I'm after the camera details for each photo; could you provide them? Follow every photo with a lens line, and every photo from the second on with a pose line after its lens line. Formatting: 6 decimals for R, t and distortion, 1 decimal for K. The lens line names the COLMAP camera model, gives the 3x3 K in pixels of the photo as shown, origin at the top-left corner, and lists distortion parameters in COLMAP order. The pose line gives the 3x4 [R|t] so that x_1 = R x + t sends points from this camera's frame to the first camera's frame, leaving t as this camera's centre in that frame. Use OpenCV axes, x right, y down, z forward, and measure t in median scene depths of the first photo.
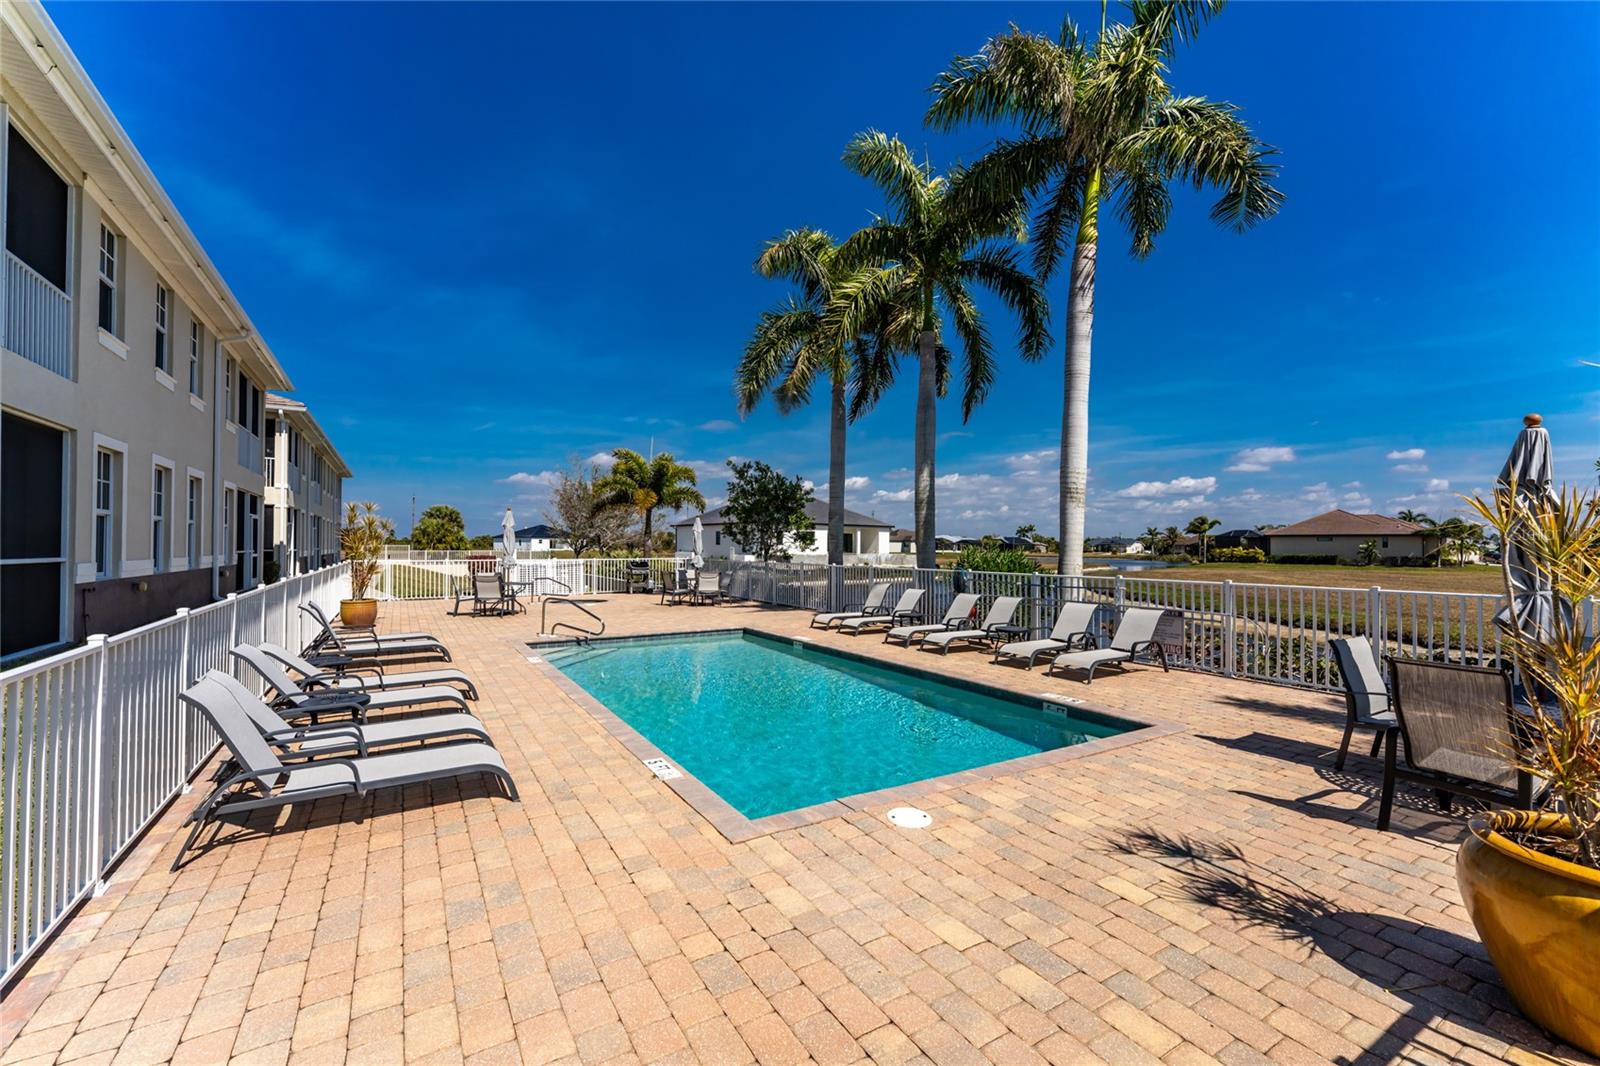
lens RADIAL K [[654.9, 0, 845.6], [0, 654.9, 482.9], [0, 0, 1]] dist [0.005337, -0.001456]
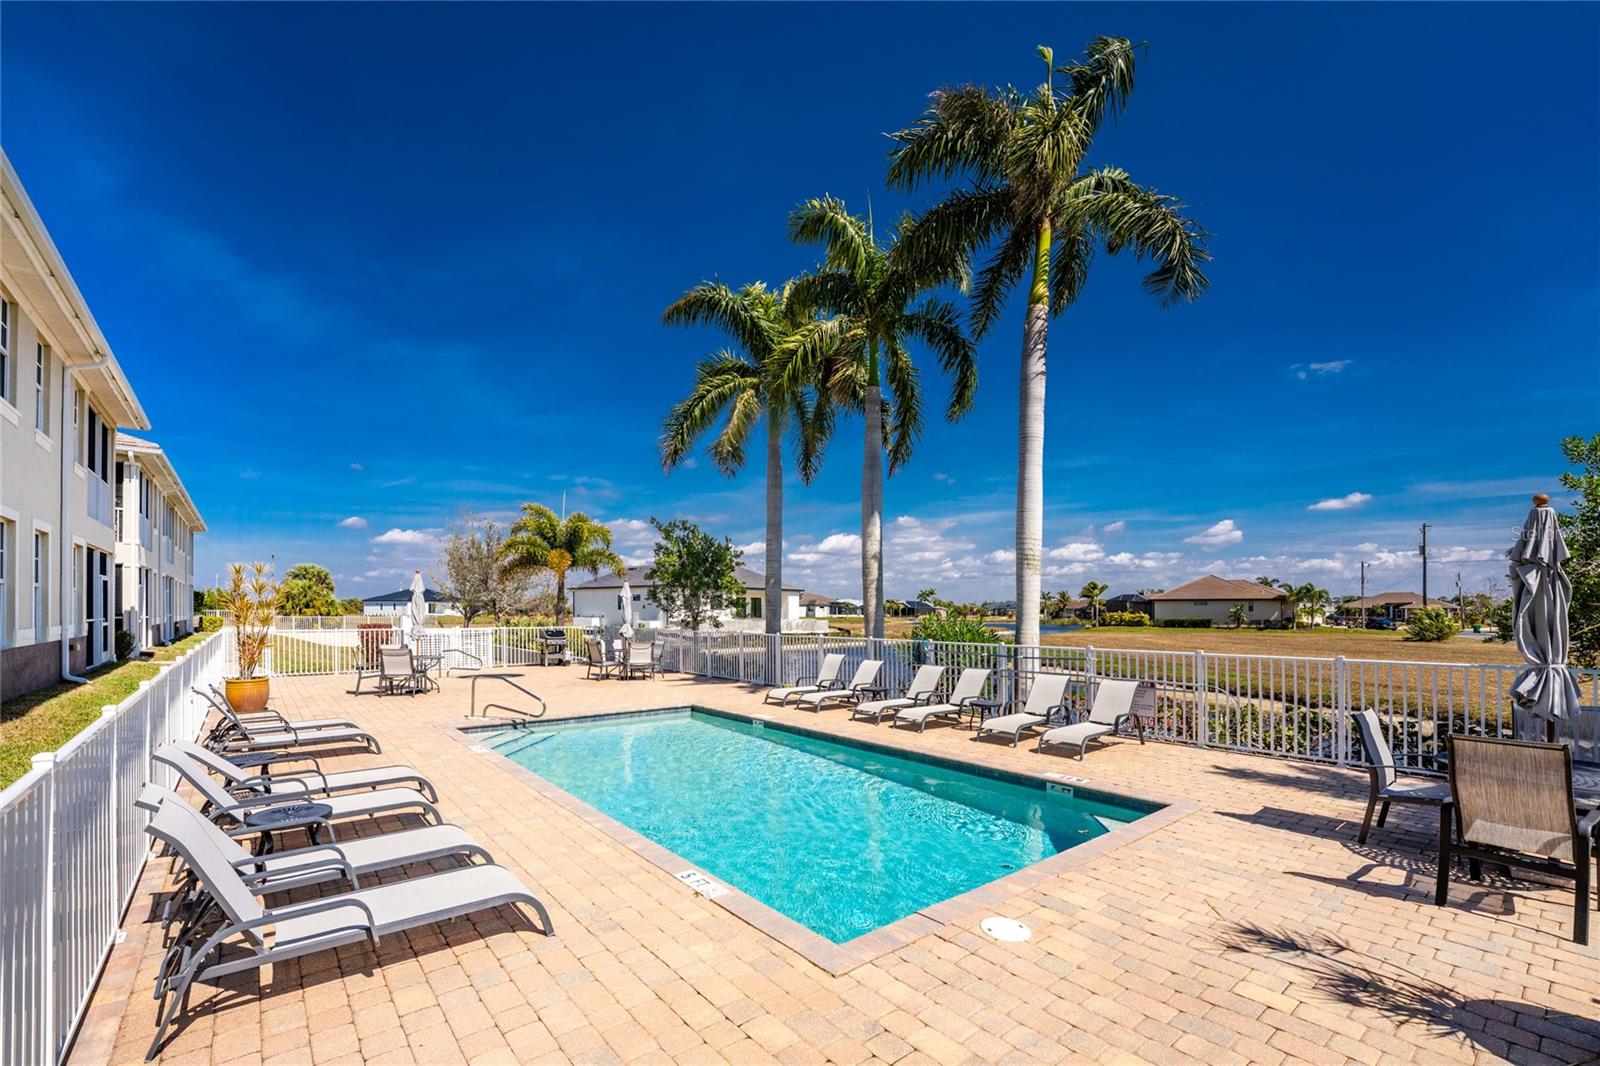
lens RADIAL K [[684.1, 0, 822.6], [0, 684.1, 551.5], [0, 0, 1]] dist [-0.026049, 0.003131]
pose [[0.992208, 0.012423, 0.123975, -0.112156], [-0.013799, 0.999852, 0.010246, -0.004875], [-0.123829, -0.011877, 0.992232, 0.048411]]
